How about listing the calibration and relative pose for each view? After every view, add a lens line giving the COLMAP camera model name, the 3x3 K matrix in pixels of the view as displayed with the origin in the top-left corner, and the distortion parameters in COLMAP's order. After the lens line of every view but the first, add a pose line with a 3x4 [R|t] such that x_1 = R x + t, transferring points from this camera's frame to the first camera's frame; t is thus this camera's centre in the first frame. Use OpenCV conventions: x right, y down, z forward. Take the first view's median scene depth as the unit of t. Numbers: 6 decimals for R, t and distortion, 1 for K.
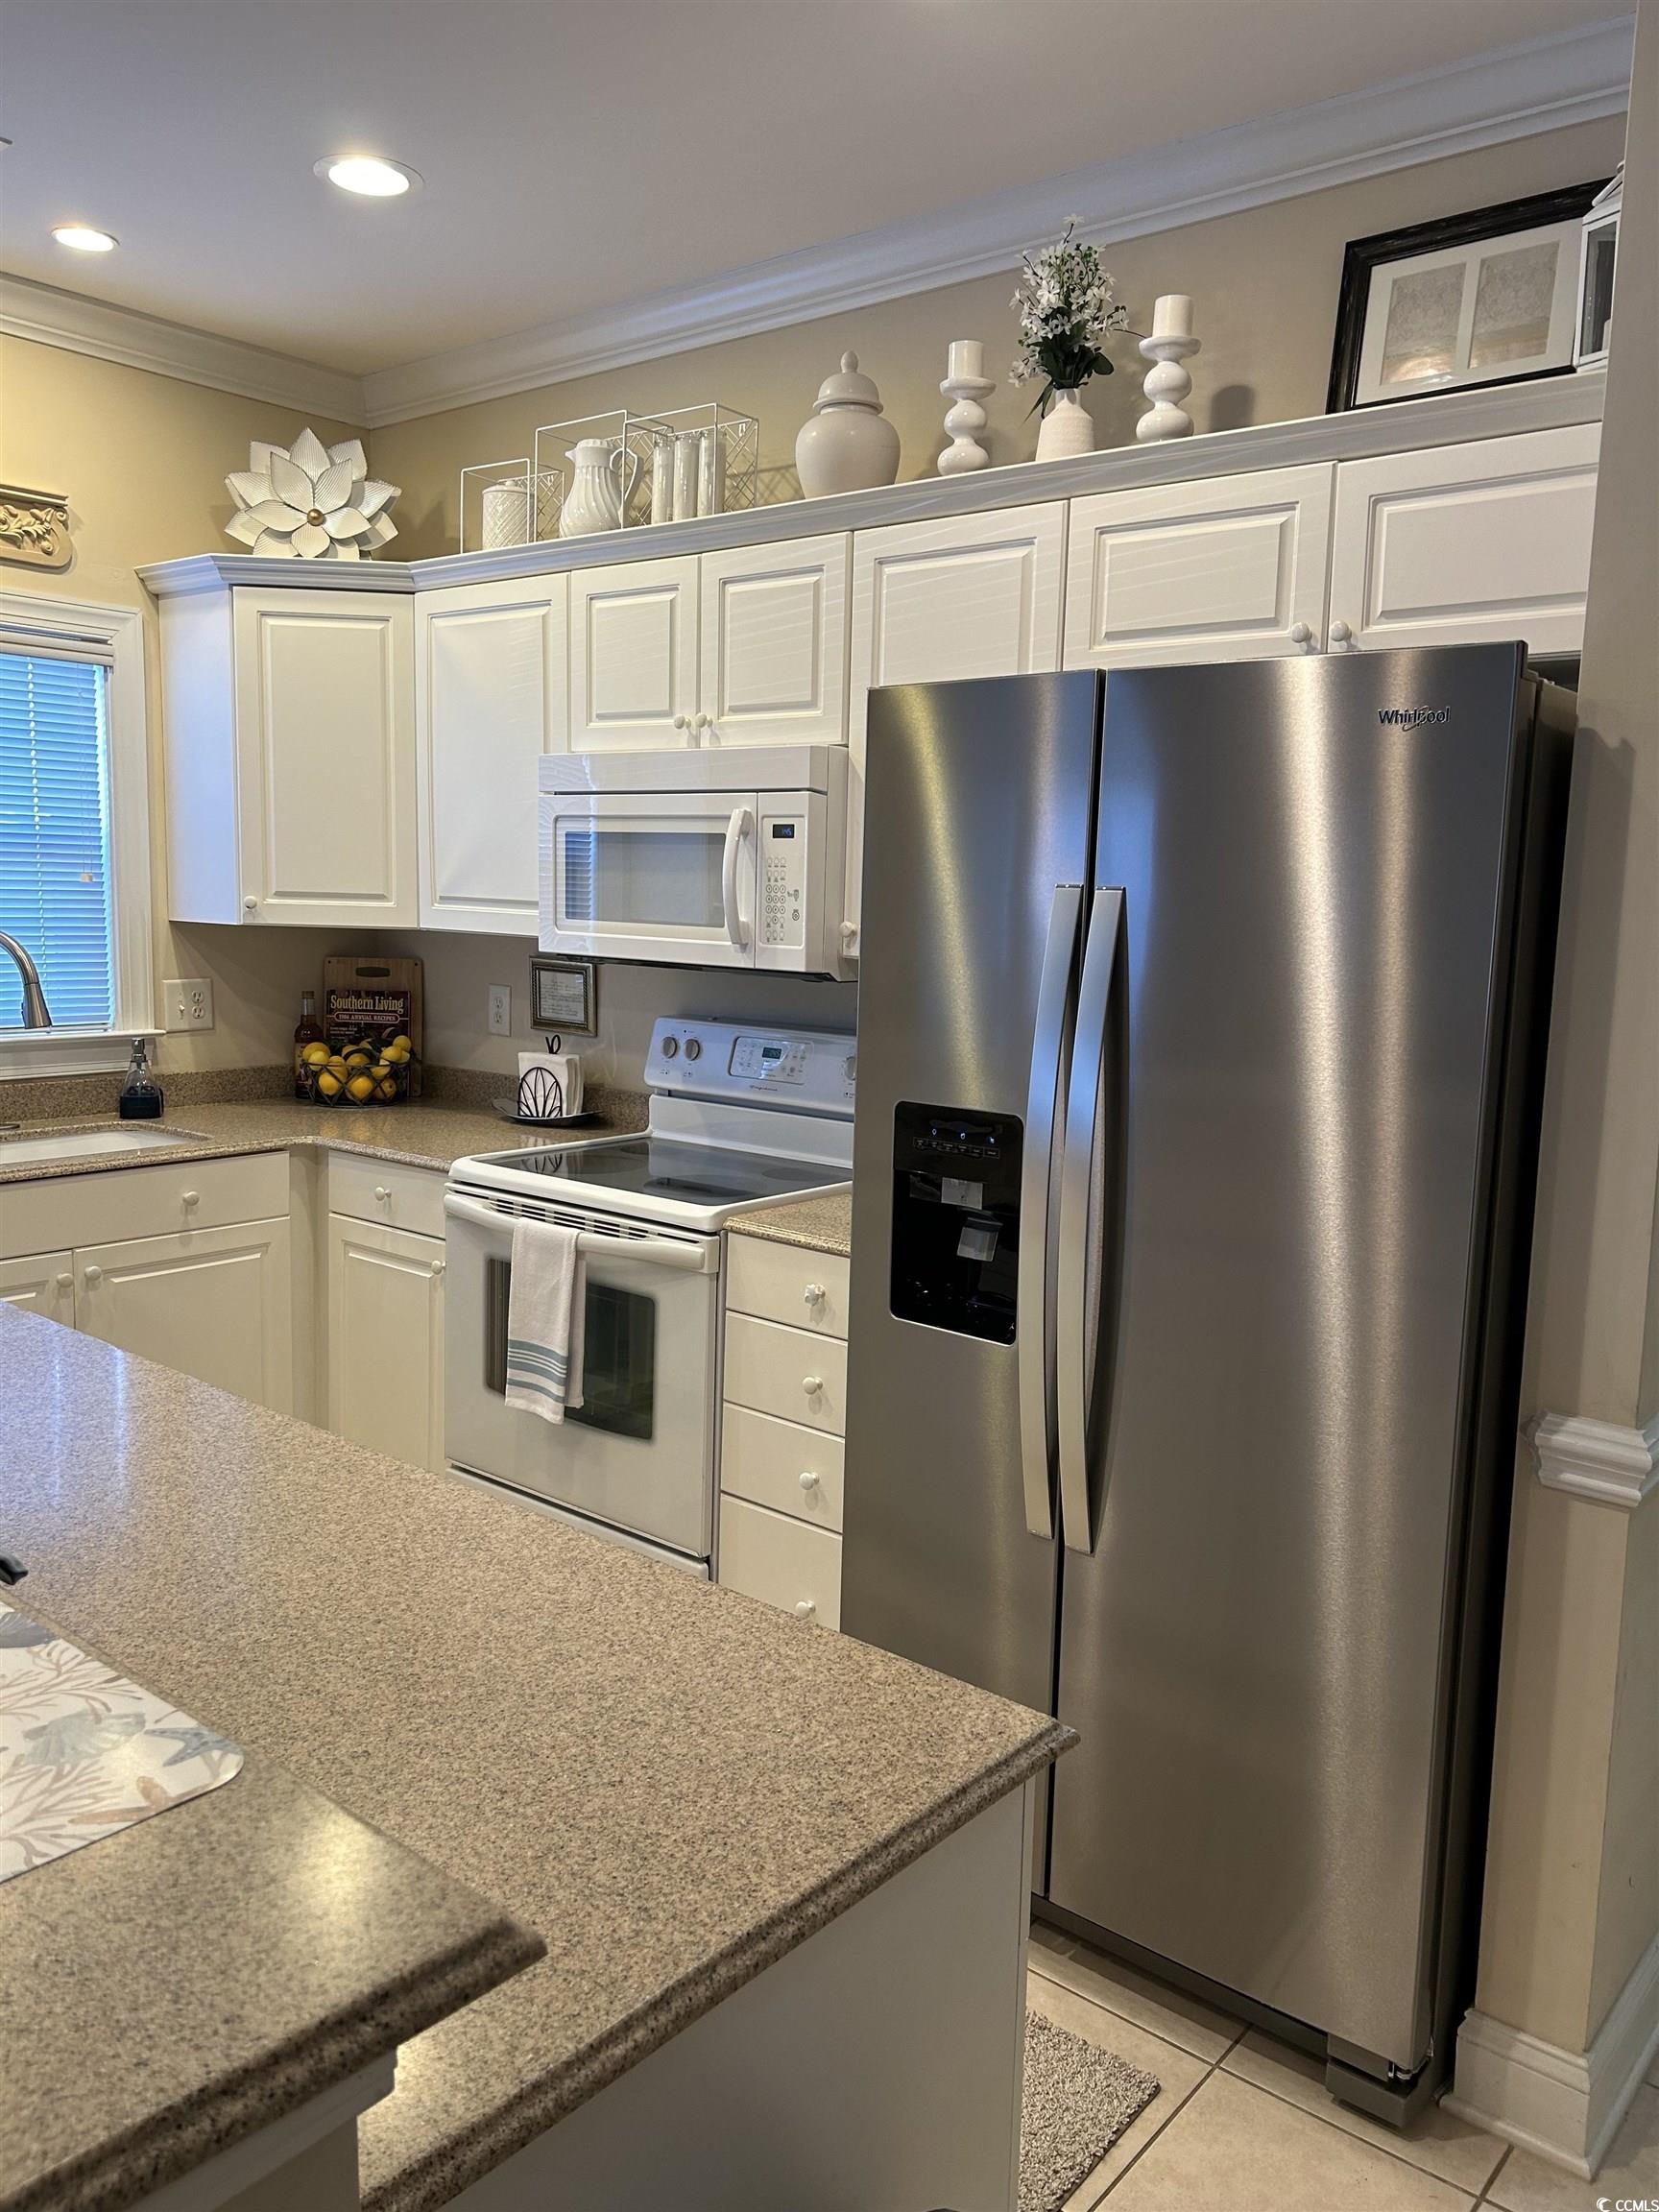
lens RADIAL K [[1660.4, 0, 829.5], [0, 1660.4, 1106.0], [0, 0, 1]] dist [-0.019303, -0.001878]
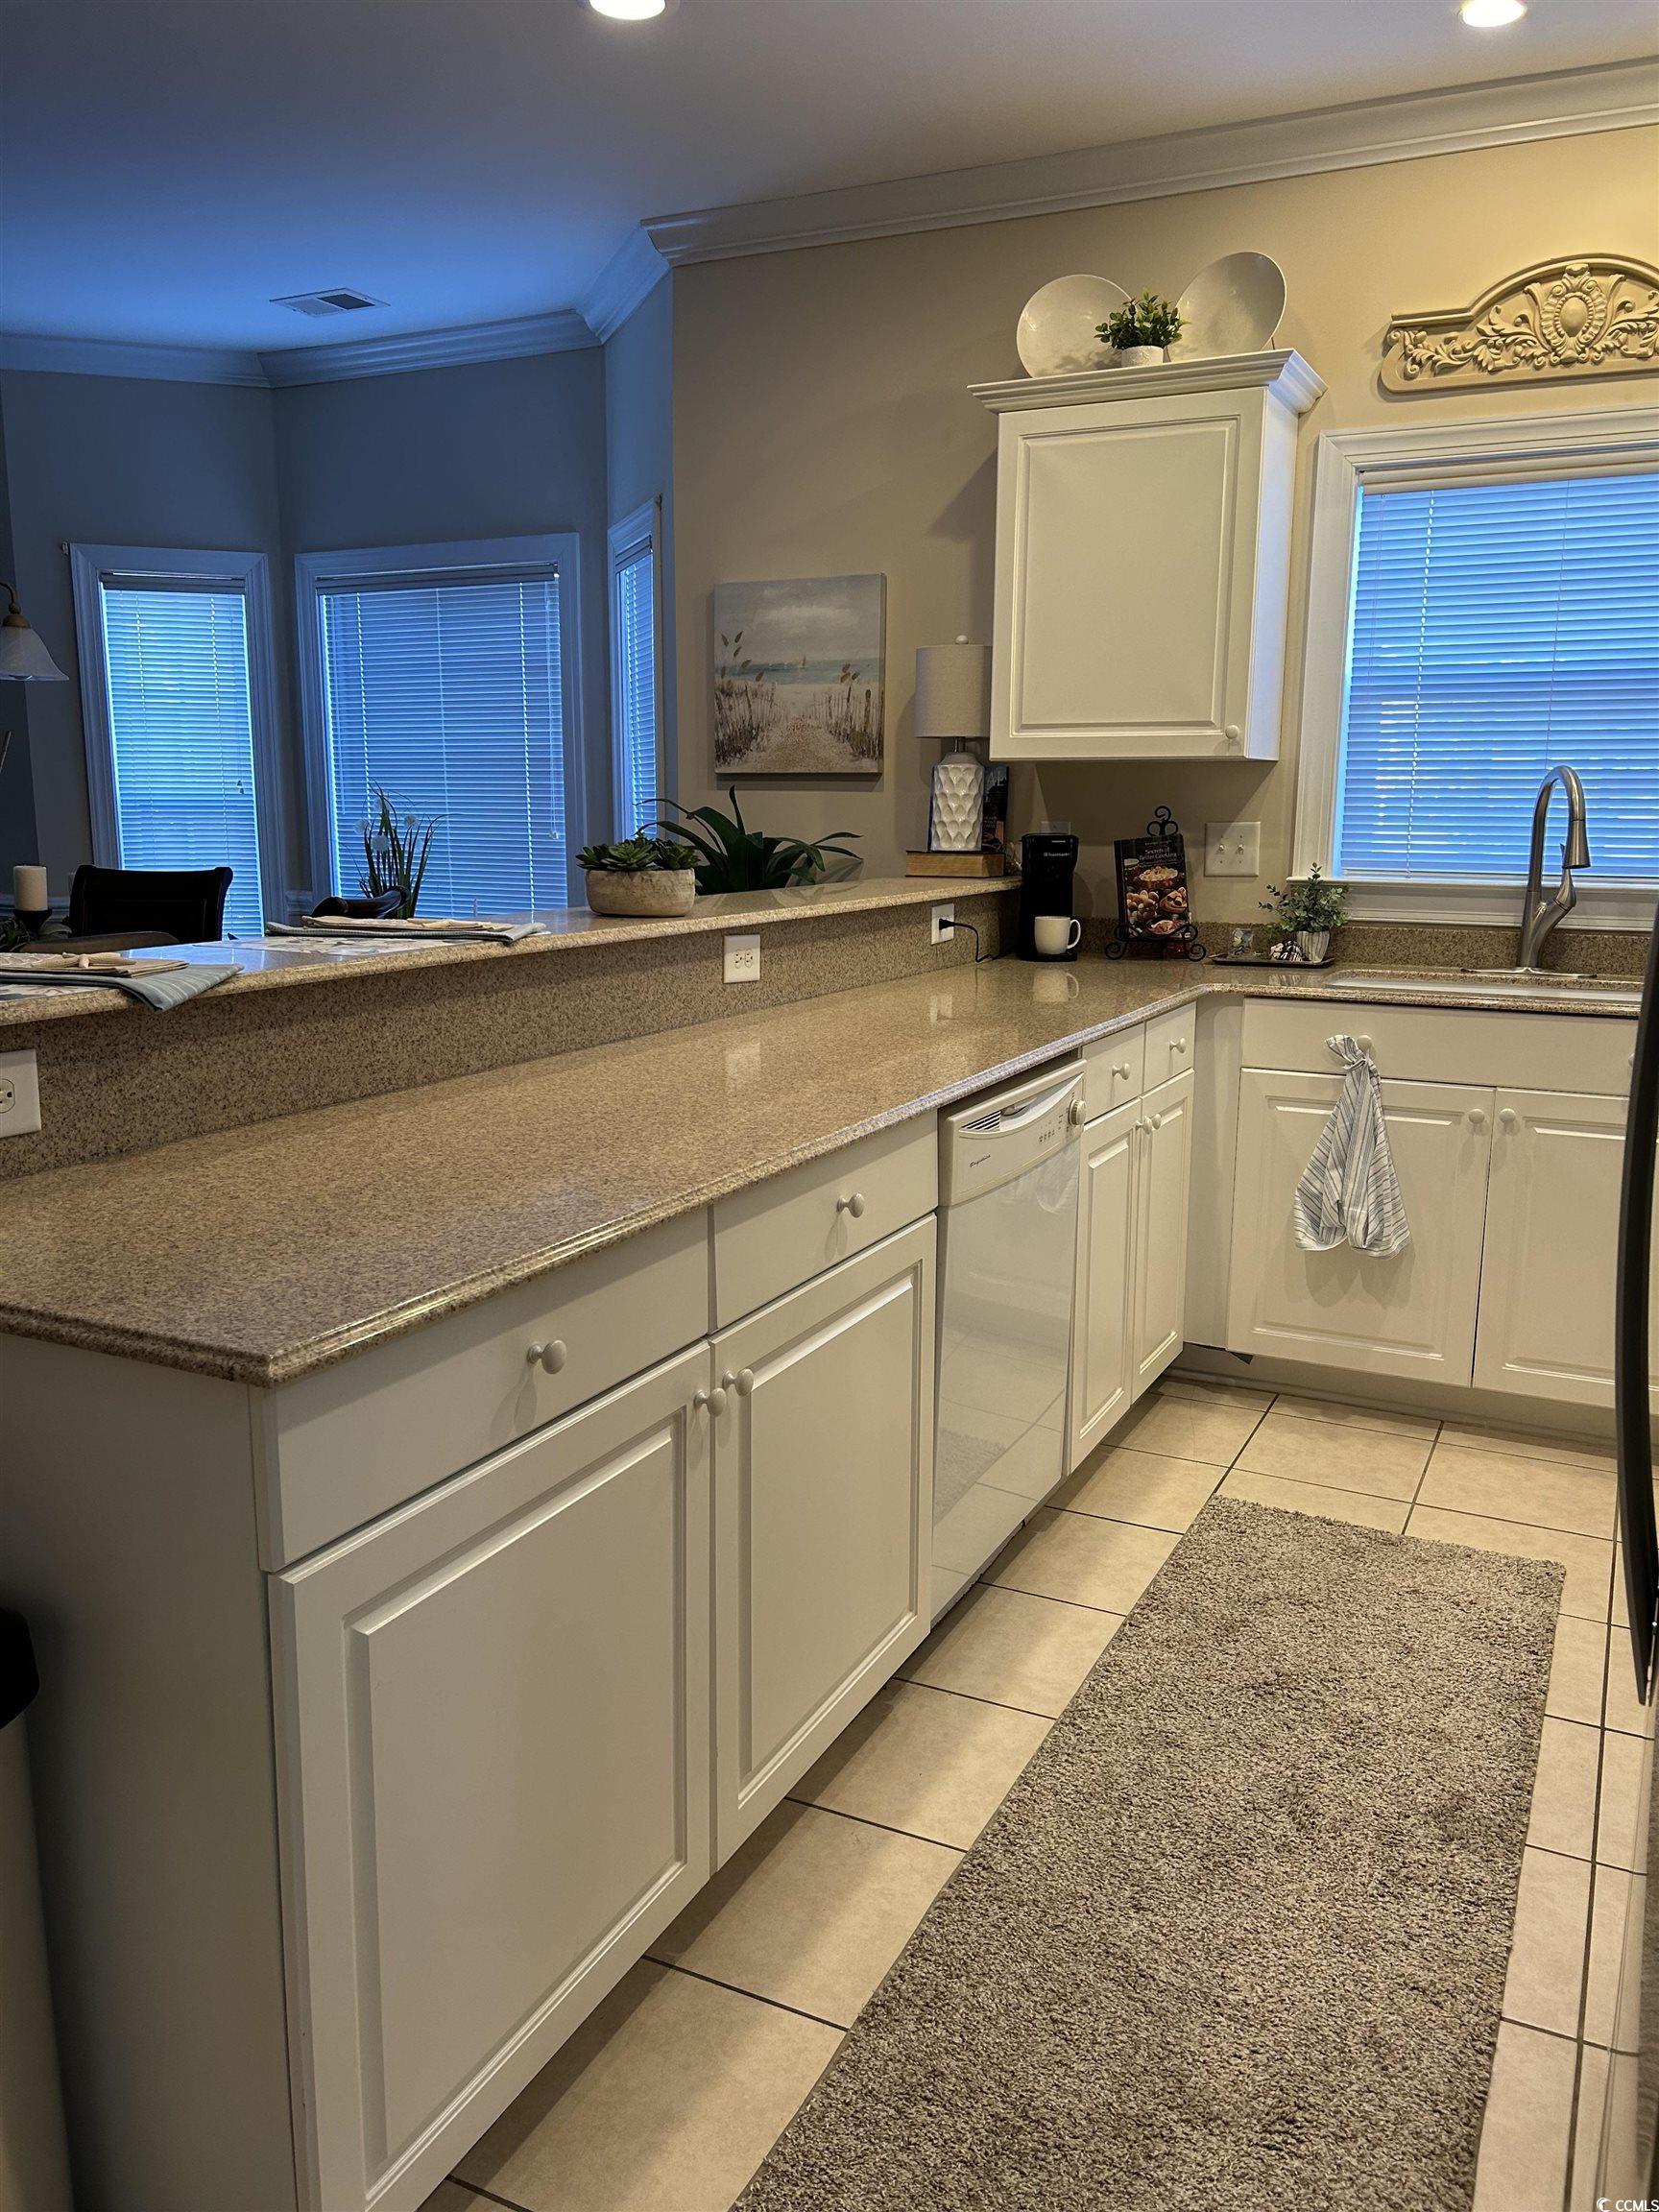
lens RADIAL K [[1657.0, 0, 829.5], [0, 1657.0, 1106.0], [0, 0, 1]] dist [0.006611, 0.001577]
pose [[0.226383, 0.148705, -0.962620, 0.330184], [-0.127258, 0.984322, 0.122130, 0.023647], [0.965689, 0.094853, 0.241758, 0.323777]]
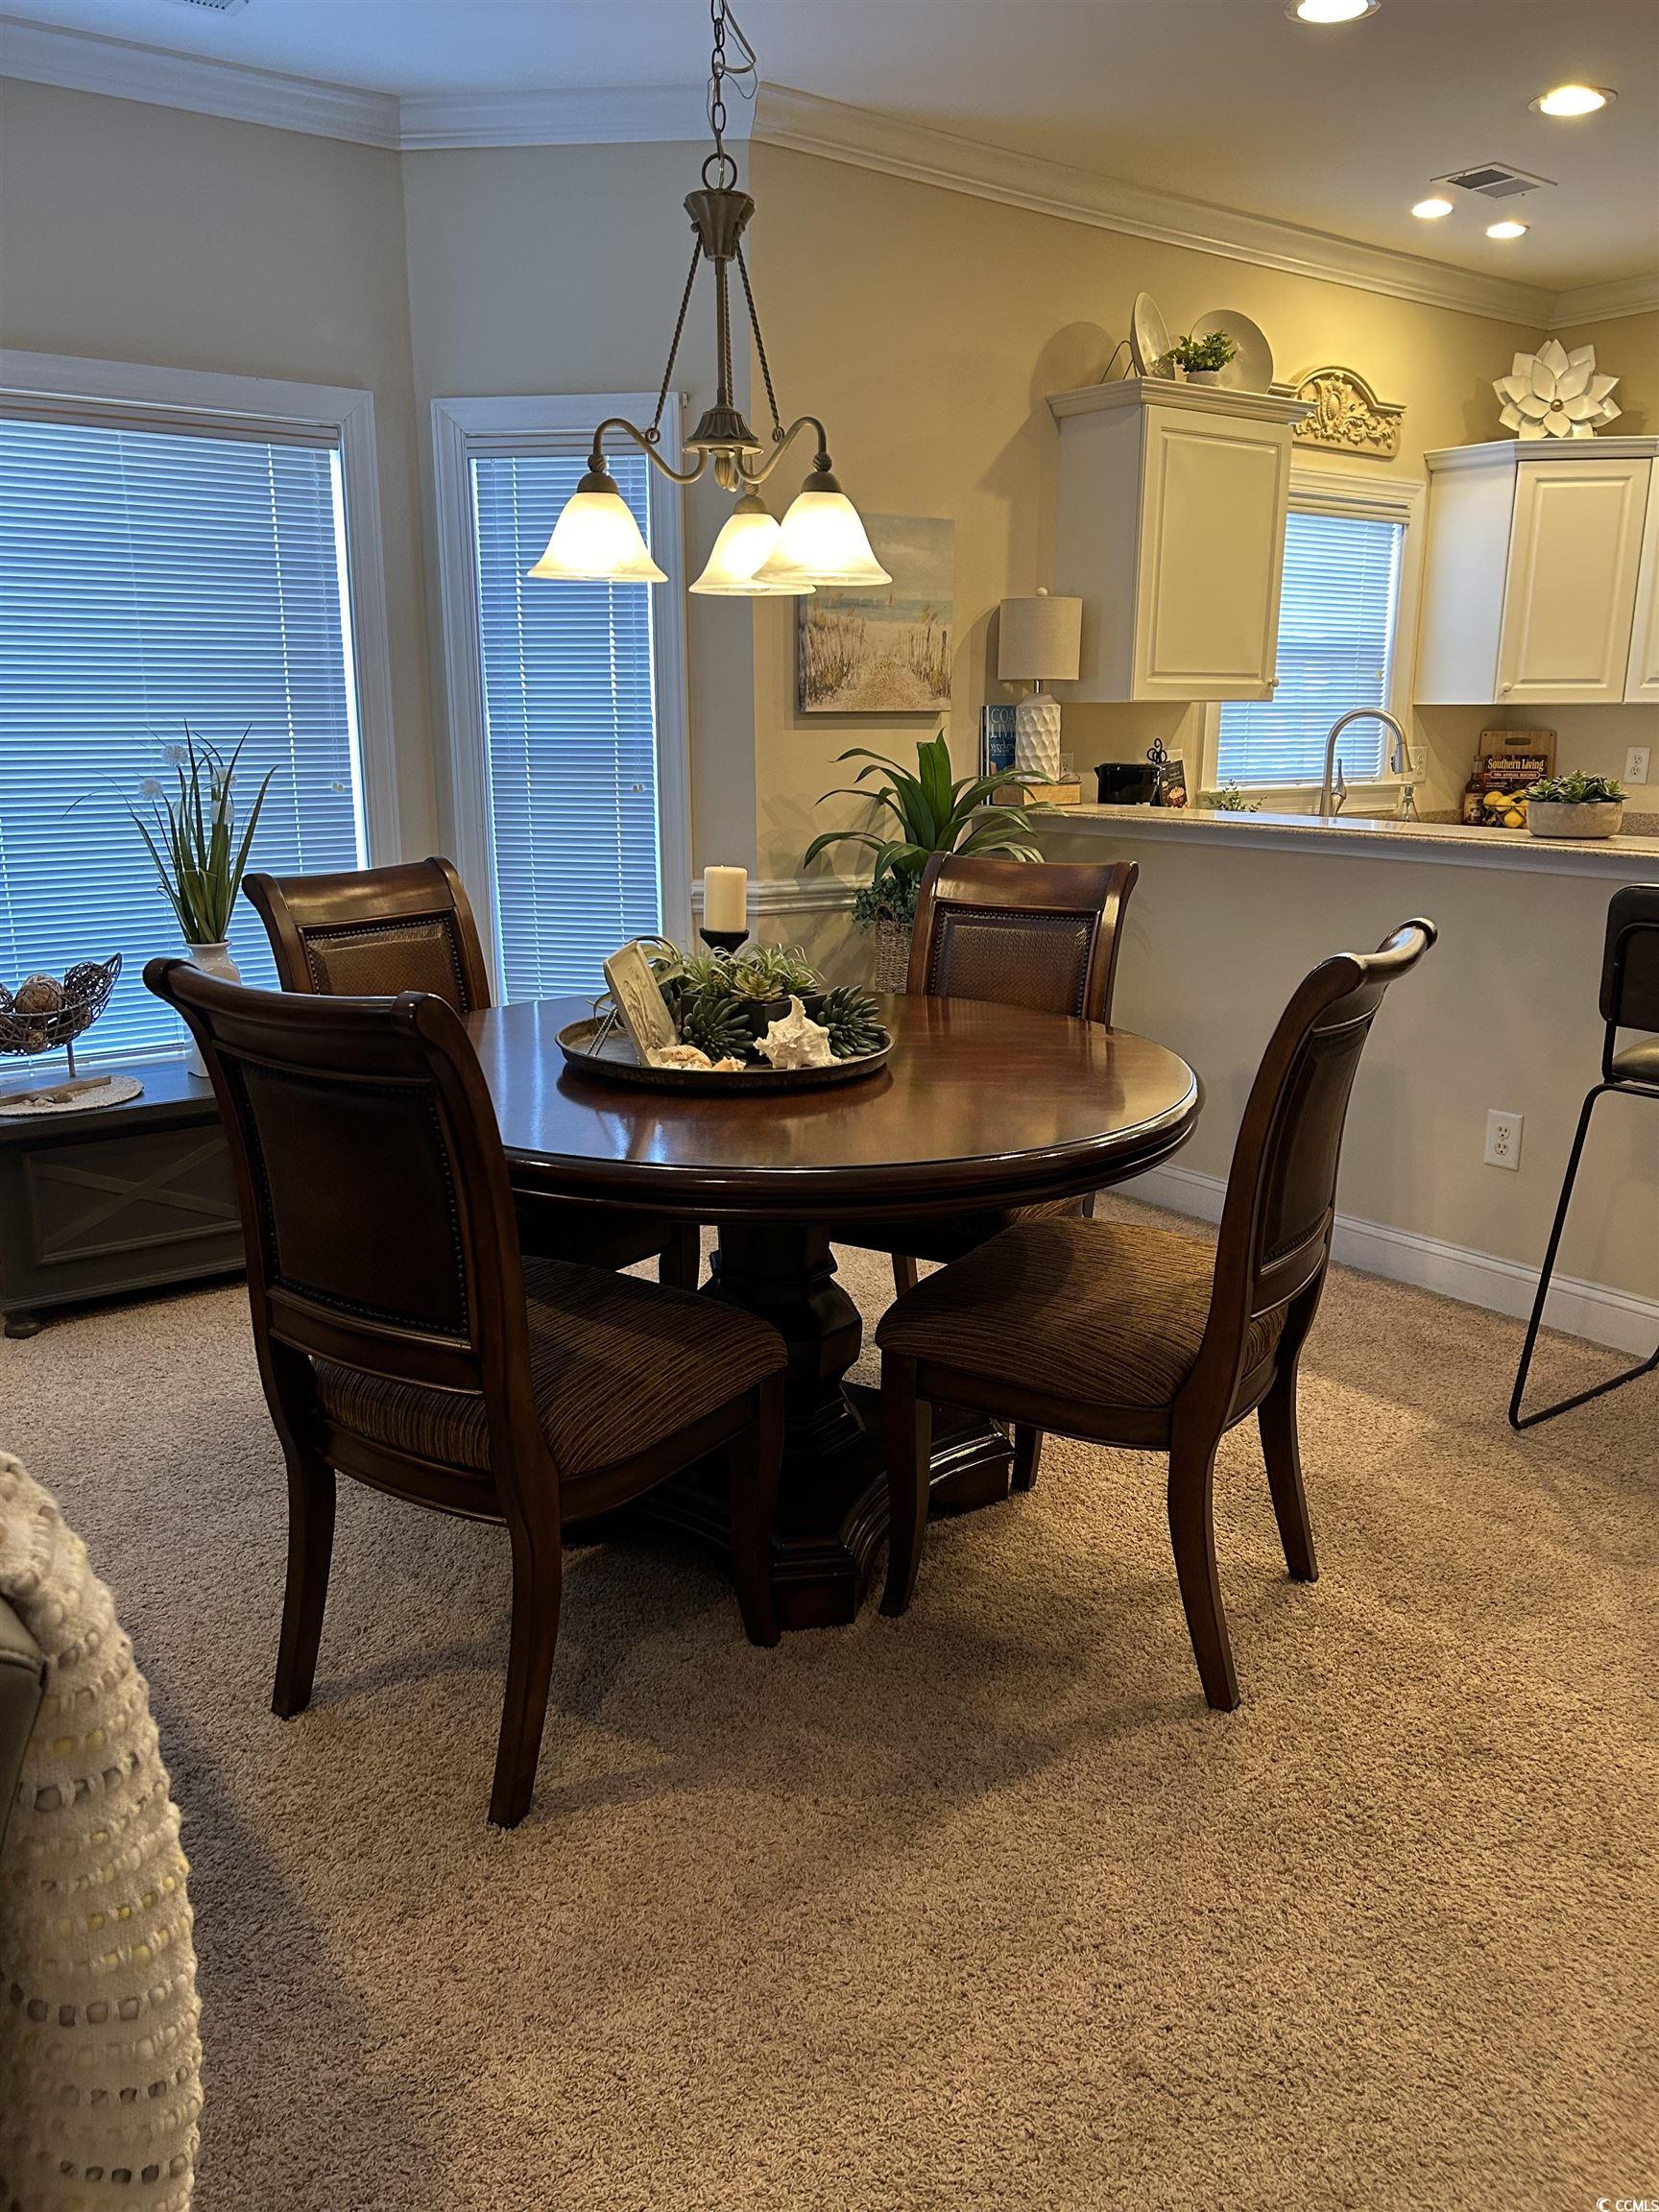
lens RADIAL K [[1657.0, 0, 829.5], [0, 1657.0, 1106.0], [0, 0, 1]] dist [0.006611, 0.001577]
pose [[0.967732, 0.027521, -0.250476, -0.541366], [-0.002583, 0.995049, 0.099349, 0.096785], [0.251970, -0.095496, 0.963012, -0.570554]]
